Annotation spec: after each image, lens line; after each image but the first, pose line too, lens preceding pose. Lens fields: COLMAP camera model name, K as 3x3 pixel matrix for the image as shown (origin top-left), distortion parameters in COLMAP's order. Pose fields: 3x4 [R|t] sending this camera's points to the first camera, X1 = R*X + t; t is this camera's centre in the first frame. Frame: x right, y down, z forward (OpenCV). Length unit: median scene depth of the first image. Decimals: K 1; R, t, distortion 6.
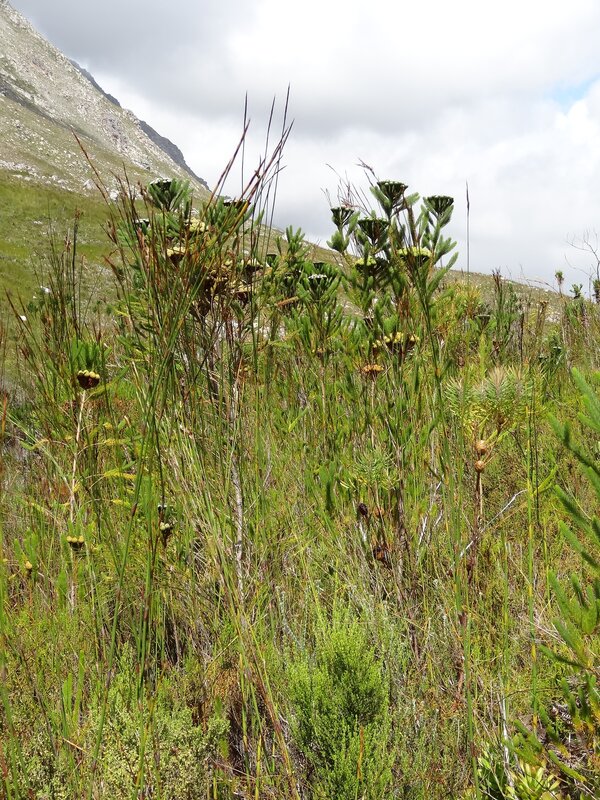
lens RADIAL K [[1590.4, 0, 297.1], [0, 1590.4, 398.3], [0, 0, 1]] dist [0.057422, 0.000000]
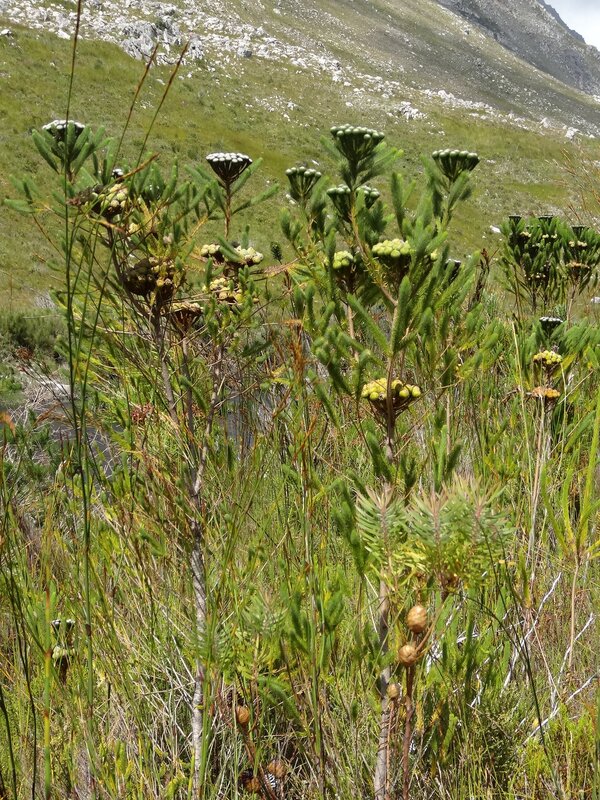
lens RADIAL K [[1626.0, 0, 300.3], [0, 1626.0, 399.3], [0, 0, 1]] dist [0.062523, 0.000000]
pose [[0.960308, 0.045448, -0.275215, 0.128360], [-0.035276, 0.998503, 0.041800, -0.037250], [0.276702, -0.030433, 0.960474, 0.253542]]
